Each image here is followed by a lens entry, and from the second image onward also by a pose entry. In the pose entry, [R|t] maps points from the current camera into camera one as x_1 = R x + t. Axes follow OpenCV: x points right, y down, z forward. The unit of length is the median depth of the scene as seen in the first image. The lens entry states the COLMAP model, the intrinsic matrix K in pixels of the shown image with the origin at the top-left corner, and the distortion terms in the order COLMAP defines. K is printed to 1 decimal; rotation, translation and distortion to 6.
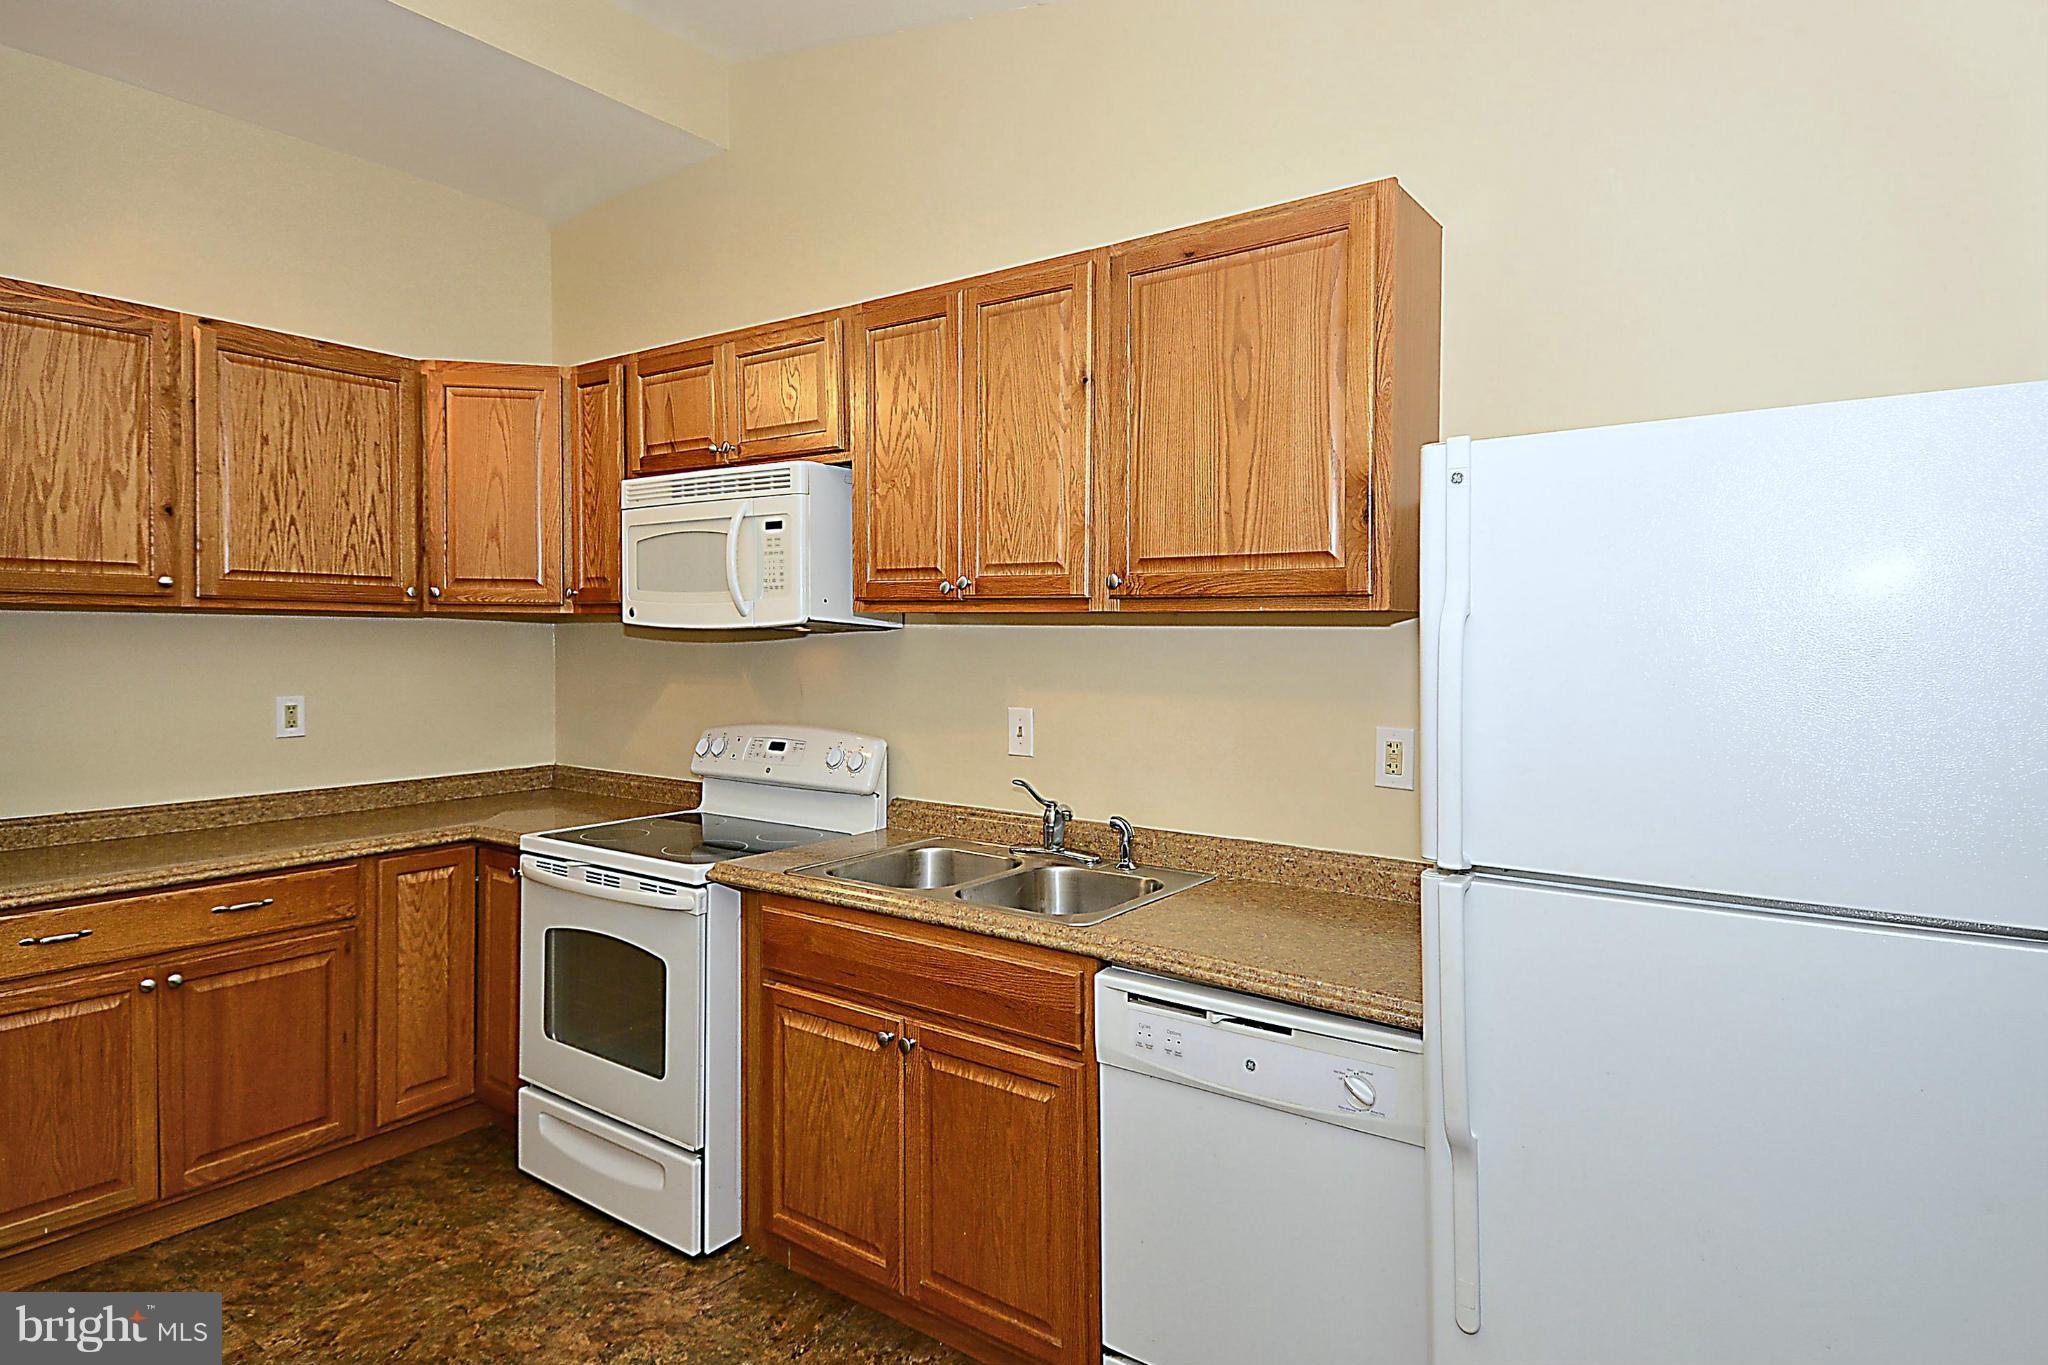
lens RADIAL K [[1130.2, 0, 1023.2], [0, 1130.2, 629.5], [0, 0, 1]] dist [0.048262, -0.041451]
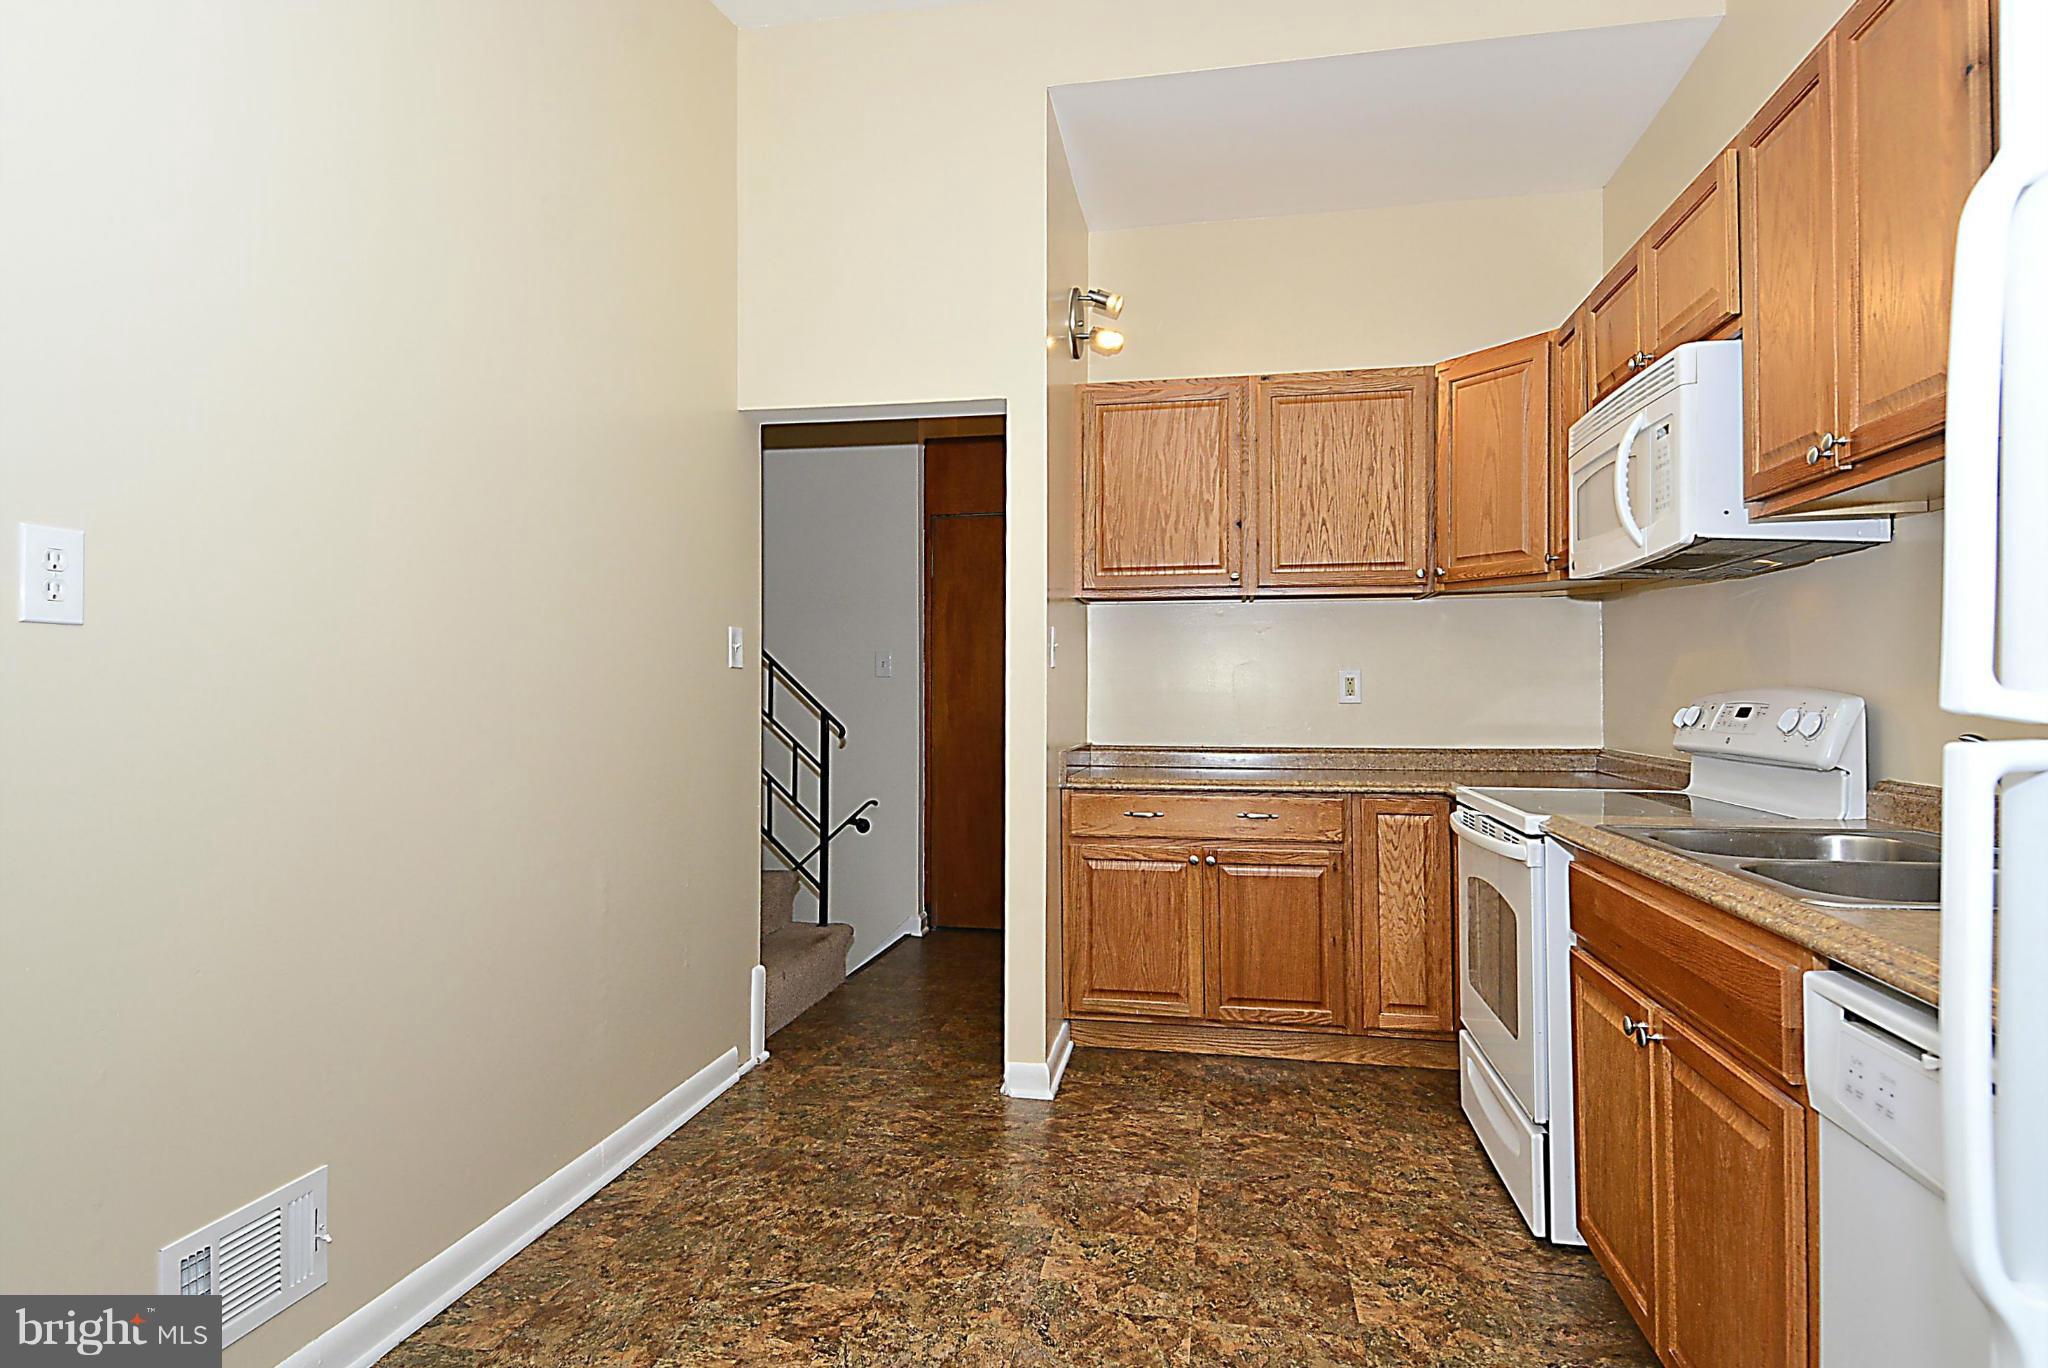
lens RADIAL K [[1080.0, 0, 1024.0], [0, 1080.0, 684.0], [0, 0, 1]] dist [0.049883, -0.042853]
pose [[0.425912, -0.013093, -0.904670, 0.302261], [0.006782, 0.999913, -0.011279, 0.097894], [0.904739, -0.001331, 0.425964, 0.224096]]
